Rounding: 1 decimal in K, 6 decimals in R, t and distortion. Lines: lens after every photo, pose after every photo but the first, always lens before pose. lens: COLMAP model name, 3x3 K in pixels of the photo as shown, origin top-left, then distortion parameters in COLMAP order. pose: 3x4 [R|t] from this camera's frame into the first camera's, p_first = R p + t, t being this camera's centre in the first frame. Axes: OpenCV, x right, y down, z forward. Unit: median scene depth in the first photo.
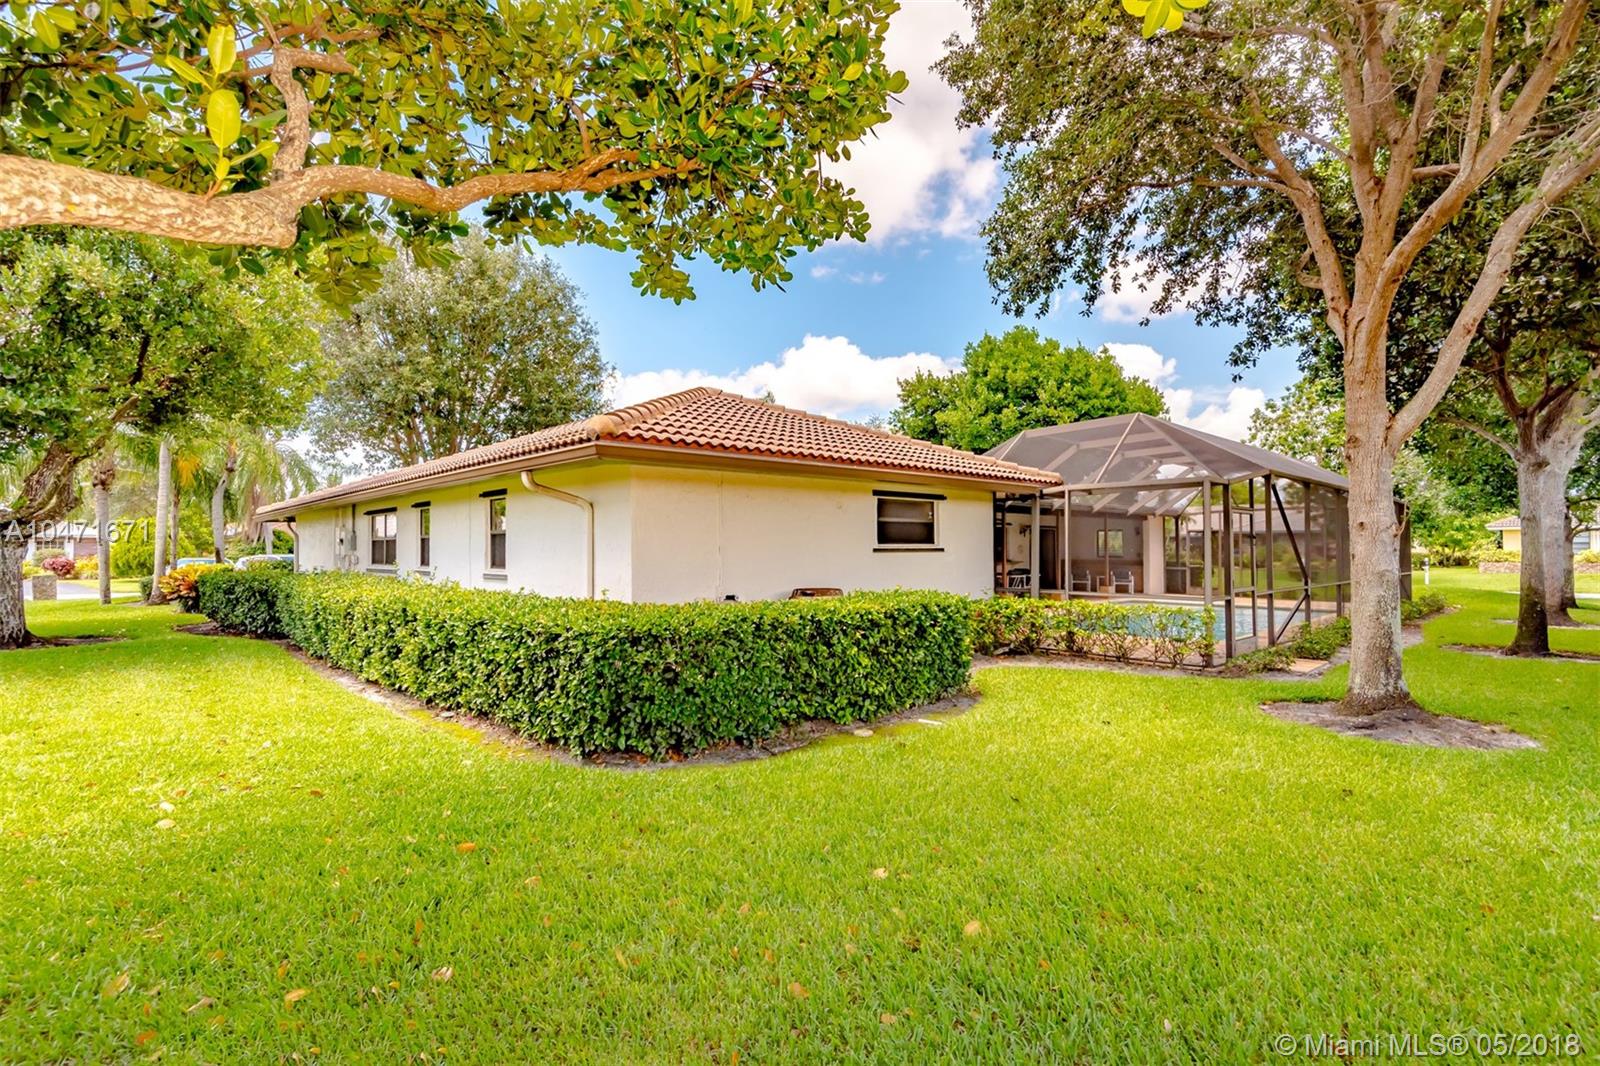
lens RADIAL K [[763.9, 0, 795.4], [0, 763.9, 534.7], [0, 0, 1]] dist [-0.010216, 0.000481]
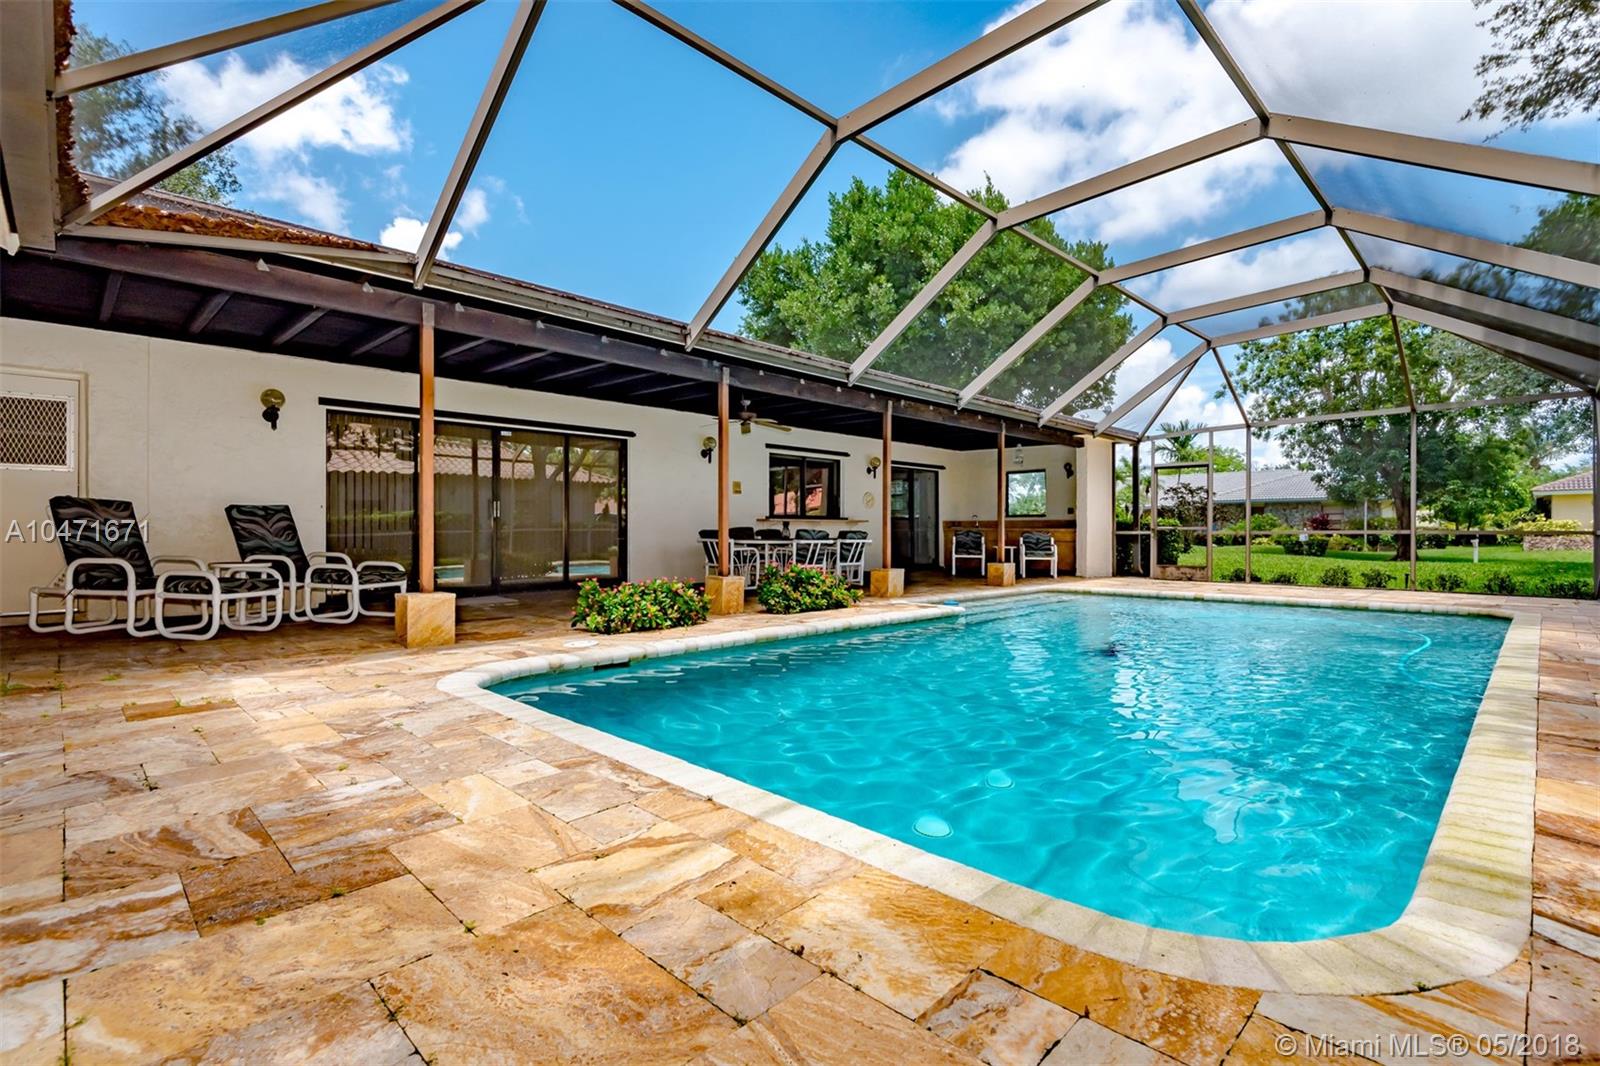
lens RADIAL K [[763.9, 0, 804.0], [0, 763.9, 535.2], [0, 0, 1]] dist [-0.010216, 0.000481]
pose [[0.999050, 0.002117, 0.043516, 0.191406], [-0.003136, 0.999722, 0.023348, 0.027518], [-0.043454, -0.023463, 0.998780, 0.369142]]
